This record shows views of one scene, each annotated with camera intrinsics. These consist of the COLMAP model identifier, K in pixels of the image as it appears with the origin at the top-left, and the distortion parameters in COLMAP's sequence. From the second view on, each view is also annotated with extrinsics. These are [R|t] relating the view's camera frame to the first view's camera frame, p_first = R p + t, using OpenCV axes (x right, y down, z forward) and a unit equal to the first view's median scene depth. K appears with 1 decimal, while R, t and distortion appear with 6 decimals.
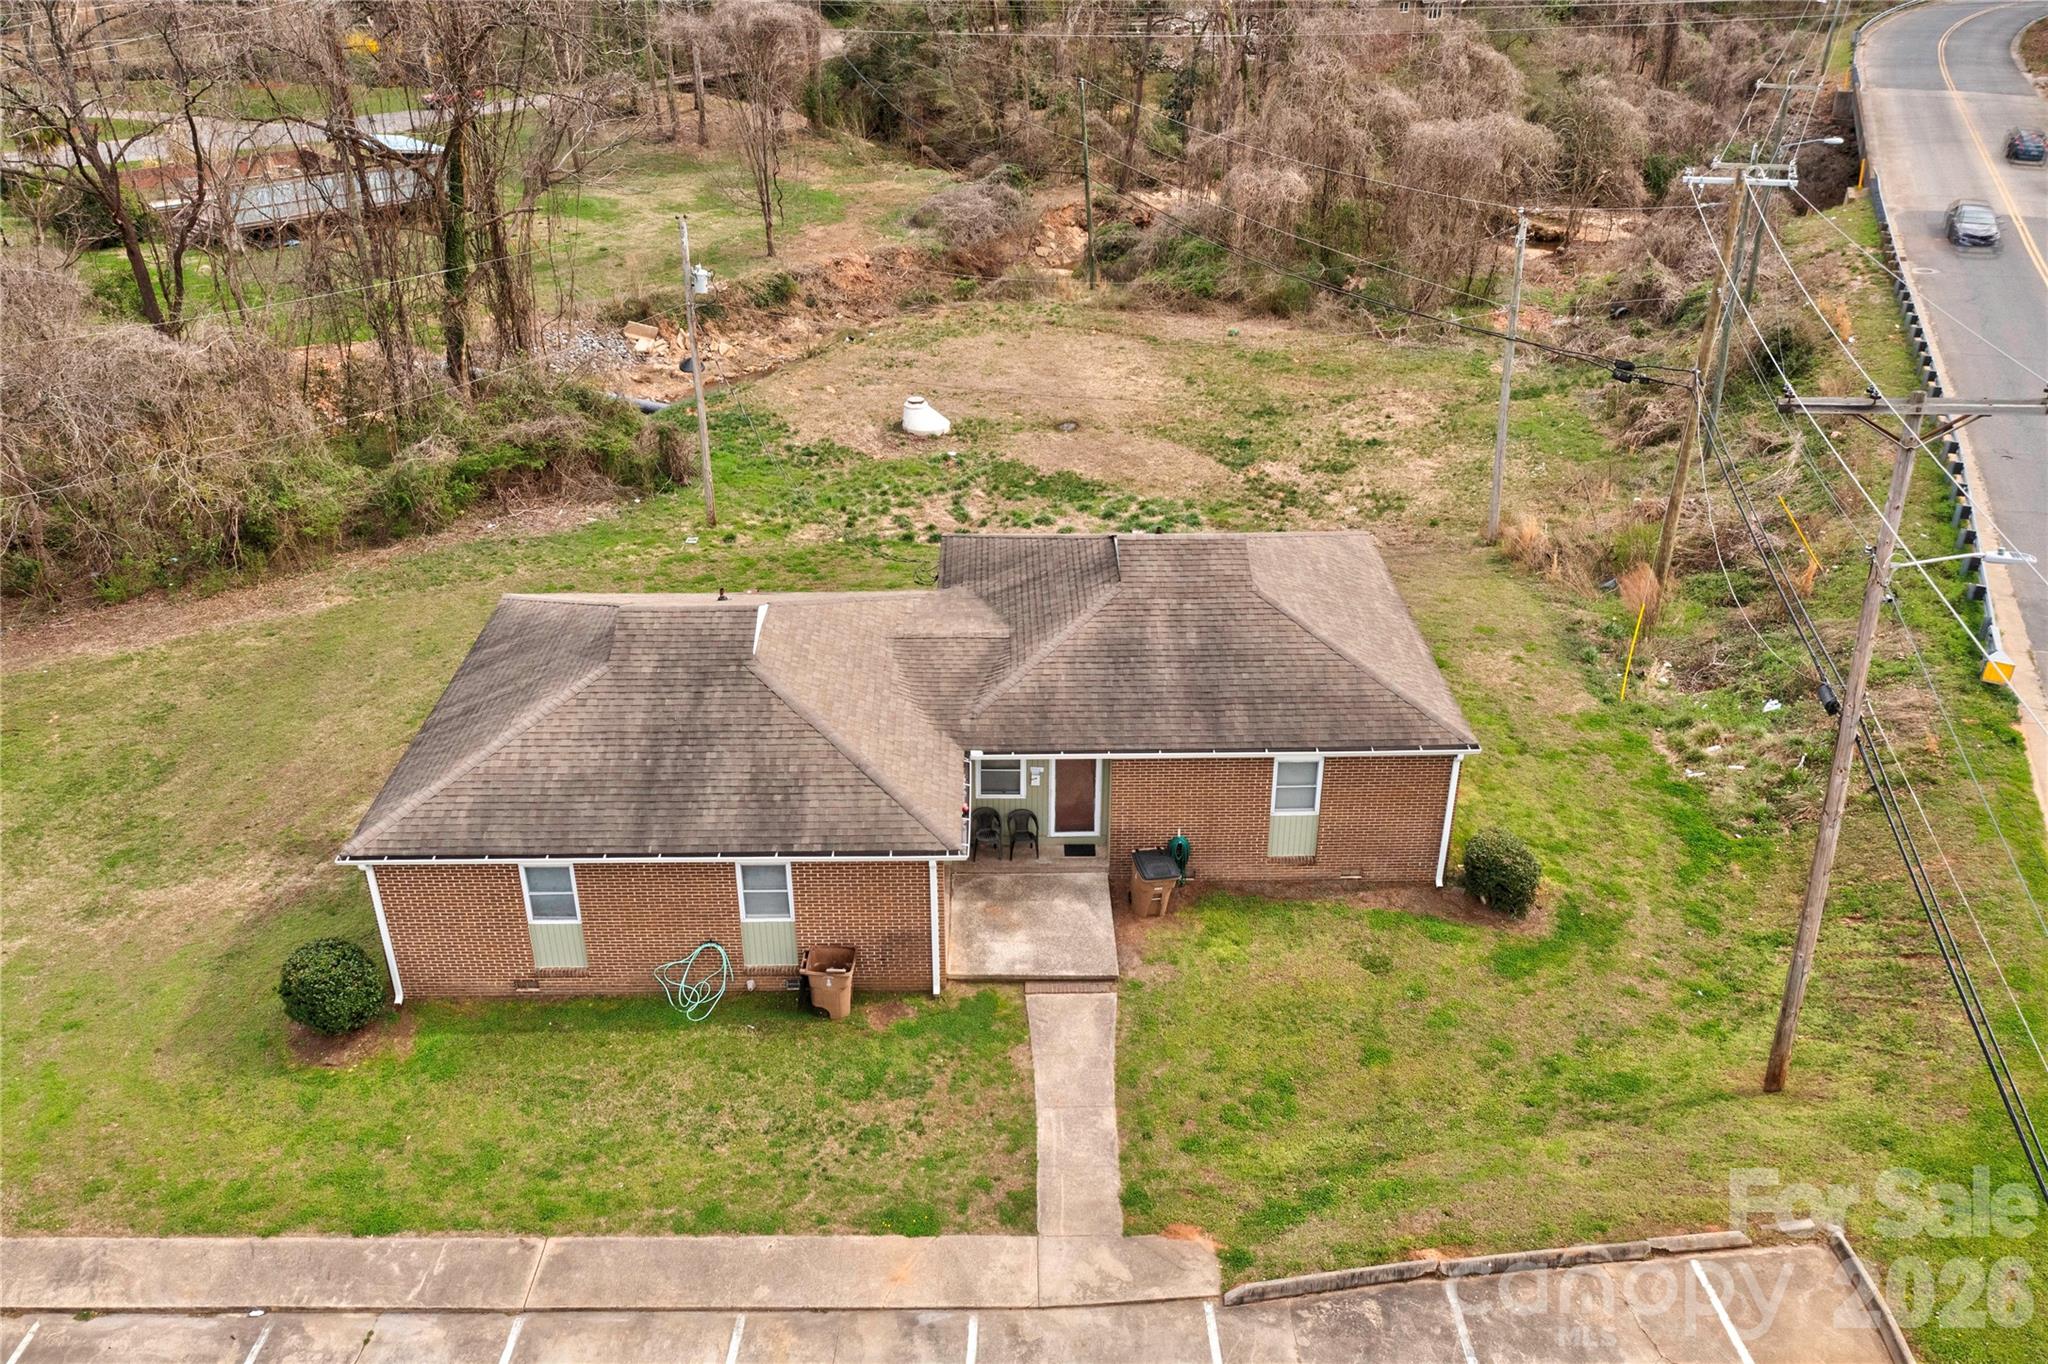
lens RADIAL K [[1618.8, 0, 1016.1], [0, 1618.8, 712.1], [0, 0, 1]] dist [0.002261, 0.015859]
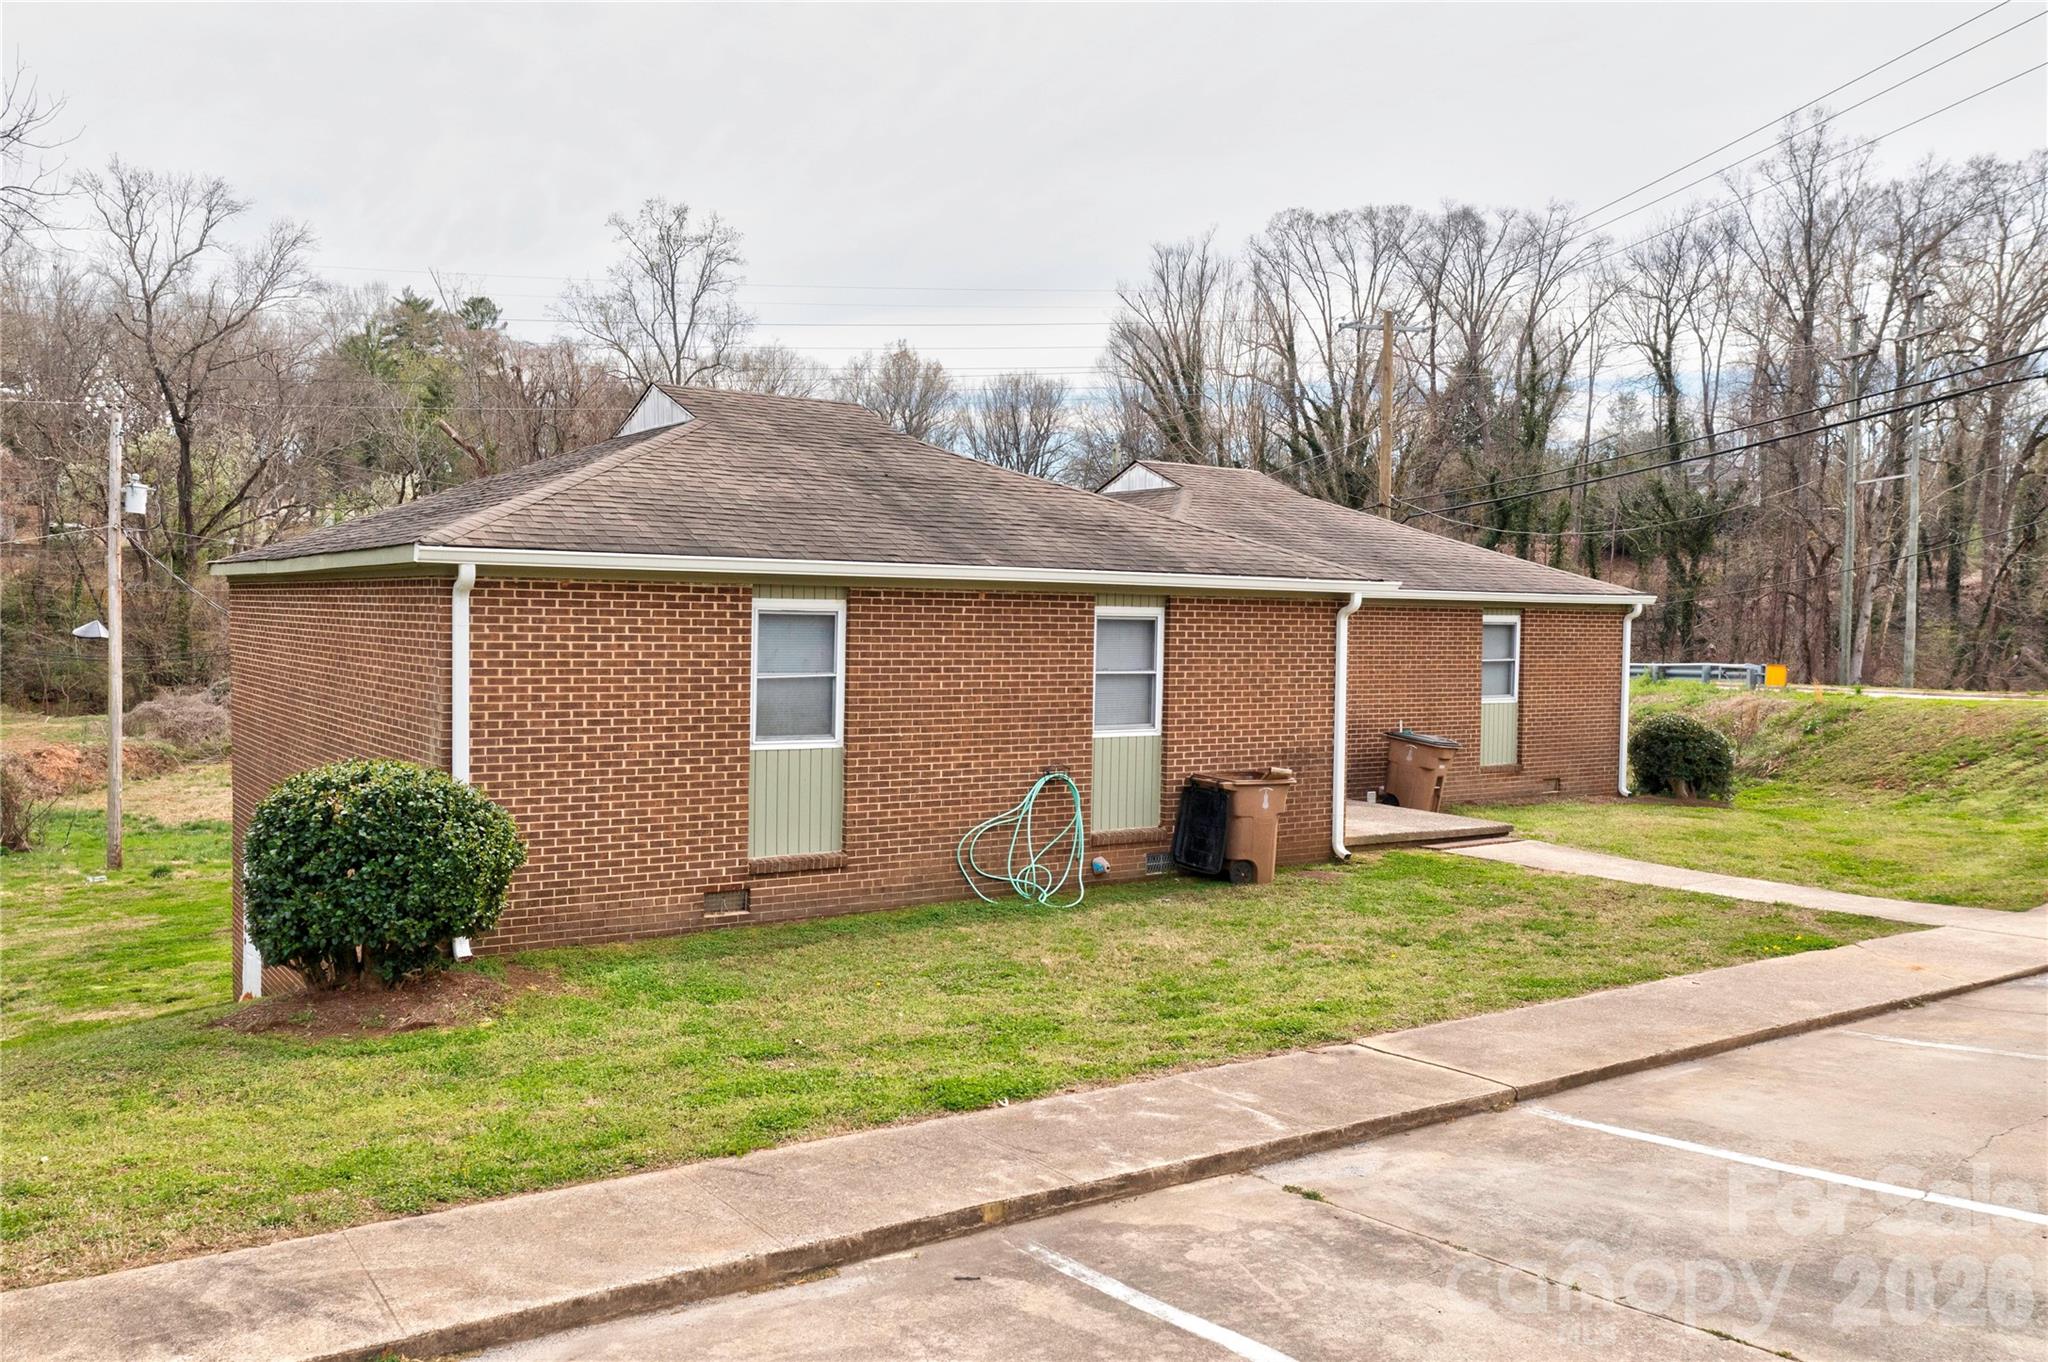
lens RADIAL K [[1618.8, 0, 1052.9], [0, 1618.8, 686.7], [0, 0, 1]] dist [0.002261, 0.015859]
pose [[0.823444, -0.008422, 0.567335, -0.504103], [0.256817, 0.897136, -0.359433, 0.315315], [-0.505950, 0.441674, 0.740904, 0.573221]]
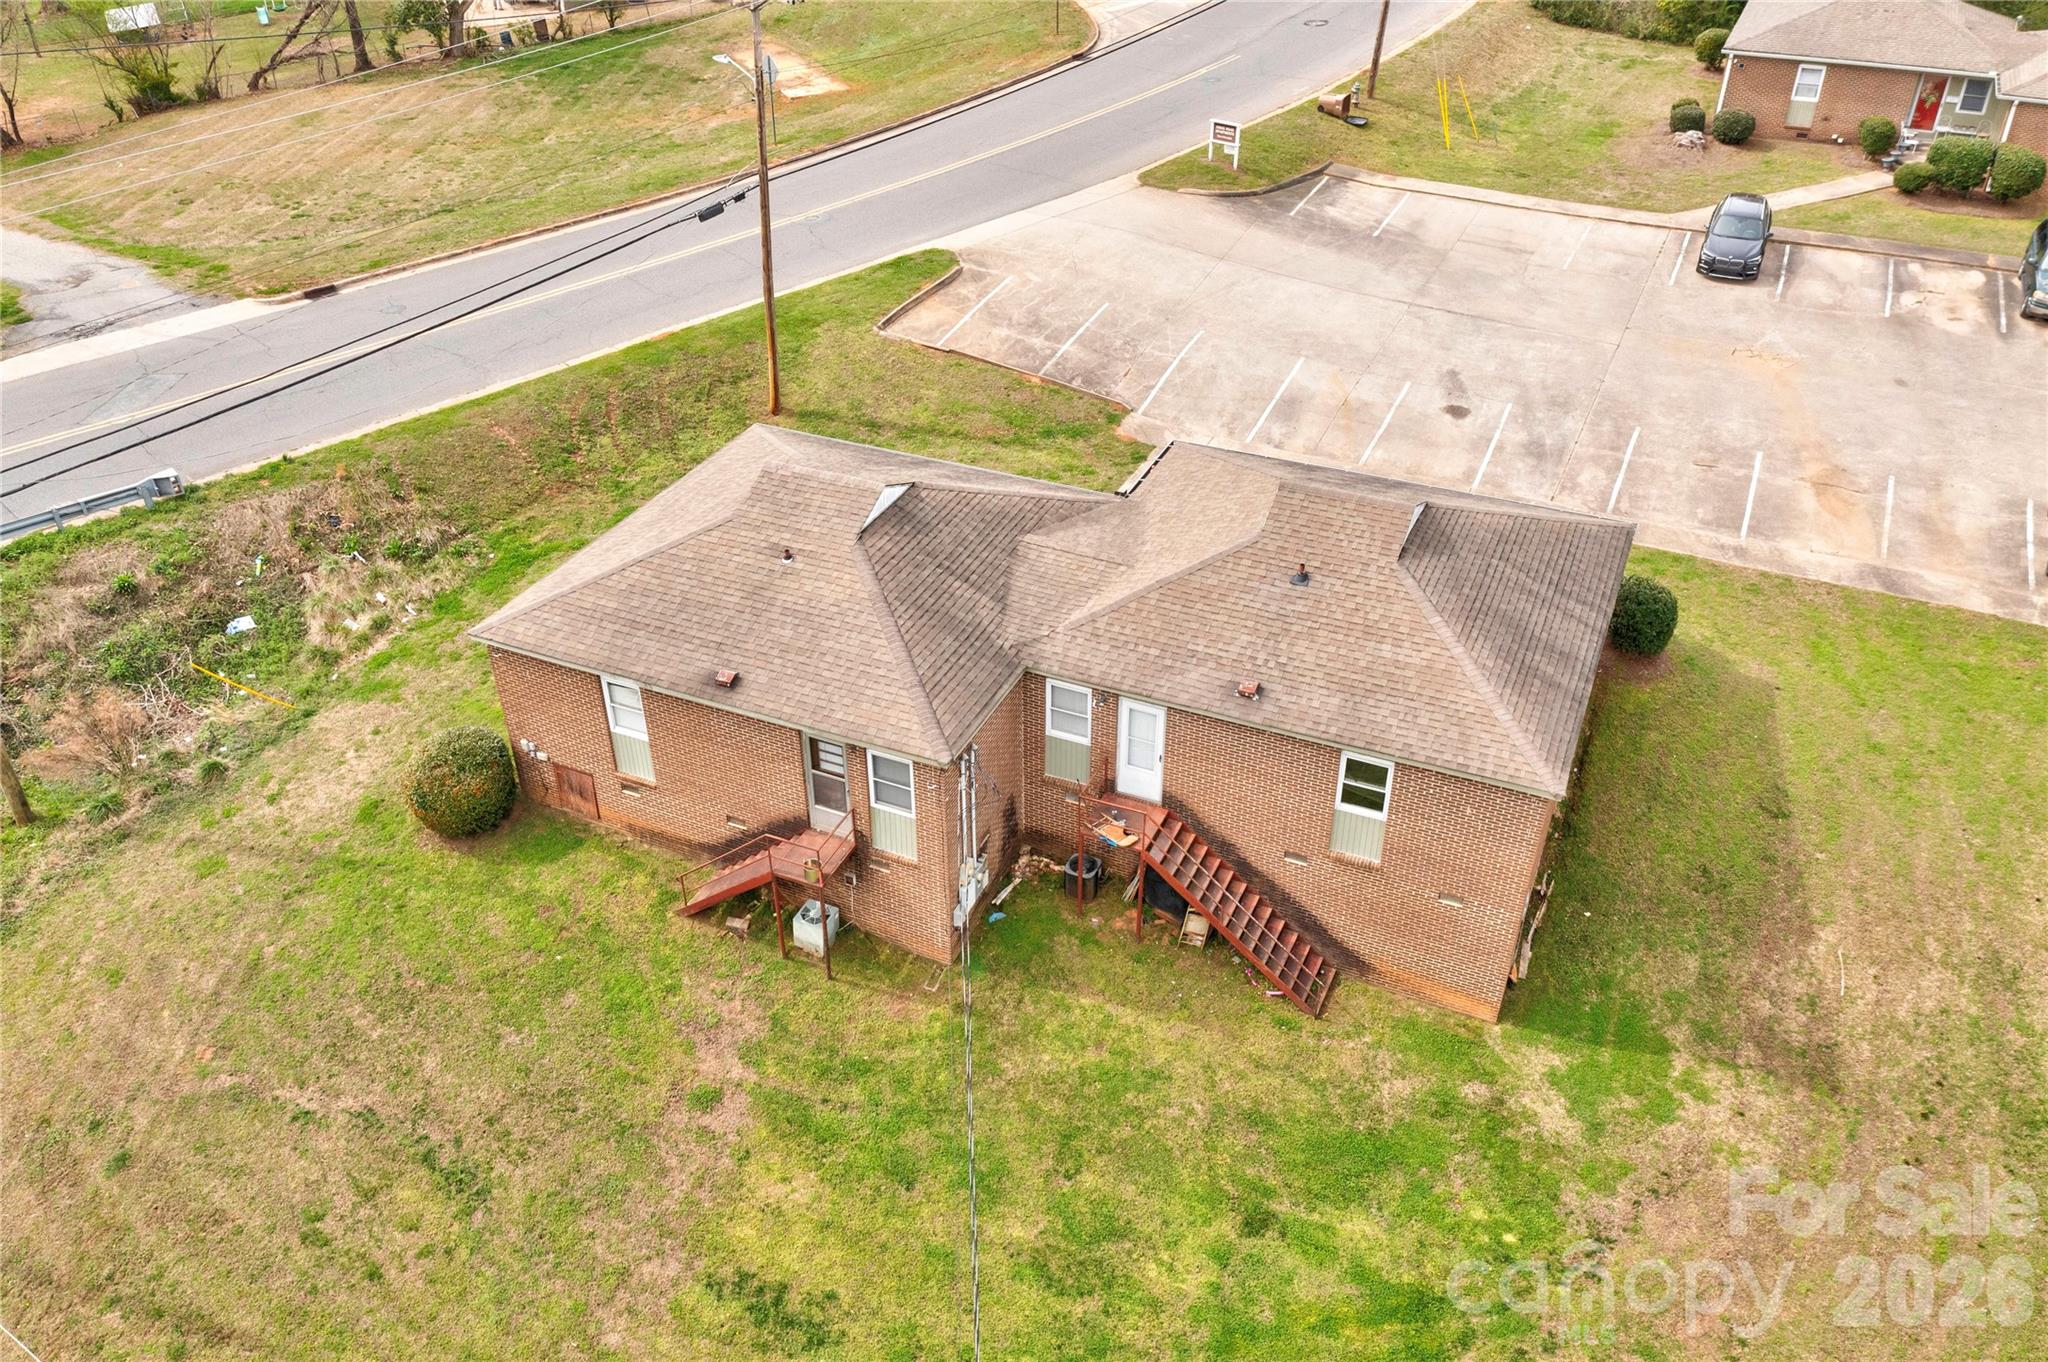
lens RADIAL K [[1618.8, 0, 1009.9], [0, 1618.8, 669.5], [0, 0, 1]] dist [0.002261, 0.015859]
pose [[-0.906070, -0.226784, 0.357220, -0.432403], [0.210640, 0.490440, 0.845636, -0.997421], [-0.366971, 0.841450, -0.396603, 1.707907]]
